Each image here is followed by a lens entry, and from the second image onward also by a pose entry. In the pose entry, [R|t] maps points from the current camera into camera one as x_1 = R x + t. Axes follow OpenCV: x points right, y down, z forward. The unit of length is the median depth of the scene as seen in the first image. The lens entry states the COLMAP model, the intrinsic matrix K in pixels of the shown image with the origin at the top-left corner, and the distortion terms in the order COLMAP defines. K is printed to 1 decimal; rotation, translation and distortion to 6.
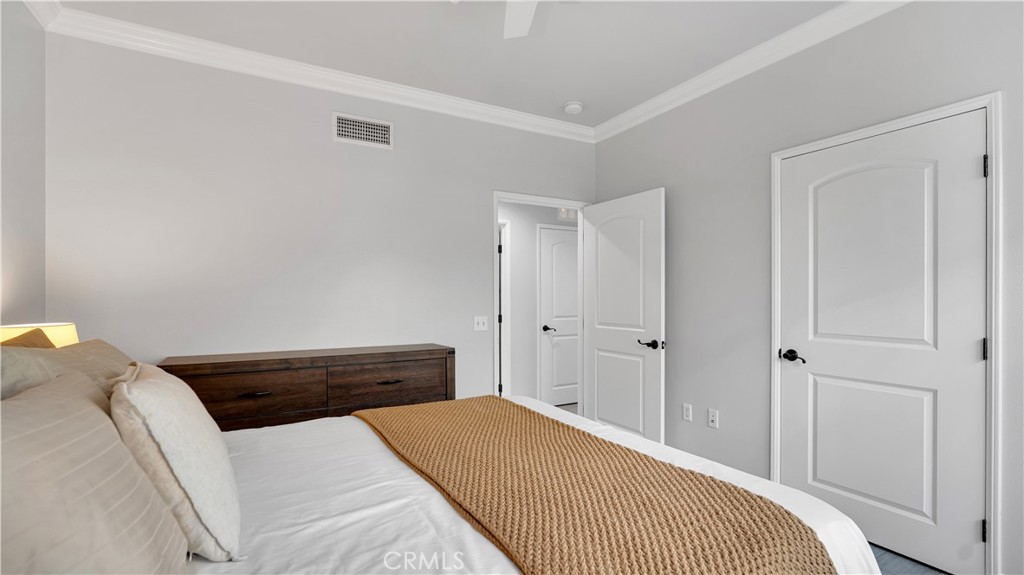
lens RADIAL K [[458.3, 0, 517.9], [0, 458.3, 284.7], [0, 0, 1]] dist [-0.005792, -0.000120]
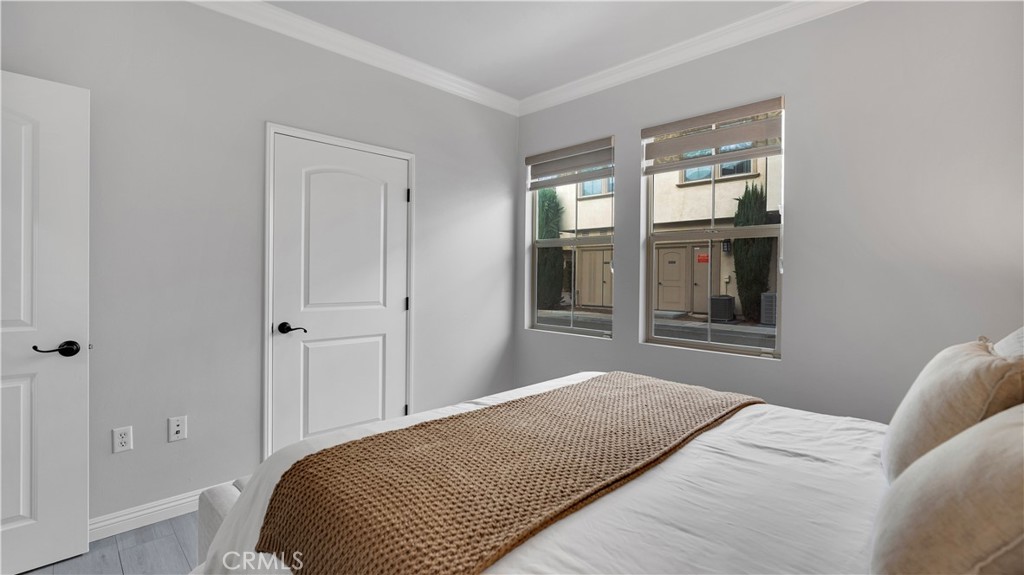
lens RADIAL K [[458.3, 0, 517.9], [0, 458.3, 284.7], [0, 0, 1]] dist [-0.005792, -0.000120]
pose [[-0.255179, -0.019524, 0.966697, -0.554996], [-0.032884, 0.999393, 0.011504, 0.028594], [-0.966334, -0.028854, -0.255666, 0.790469]]
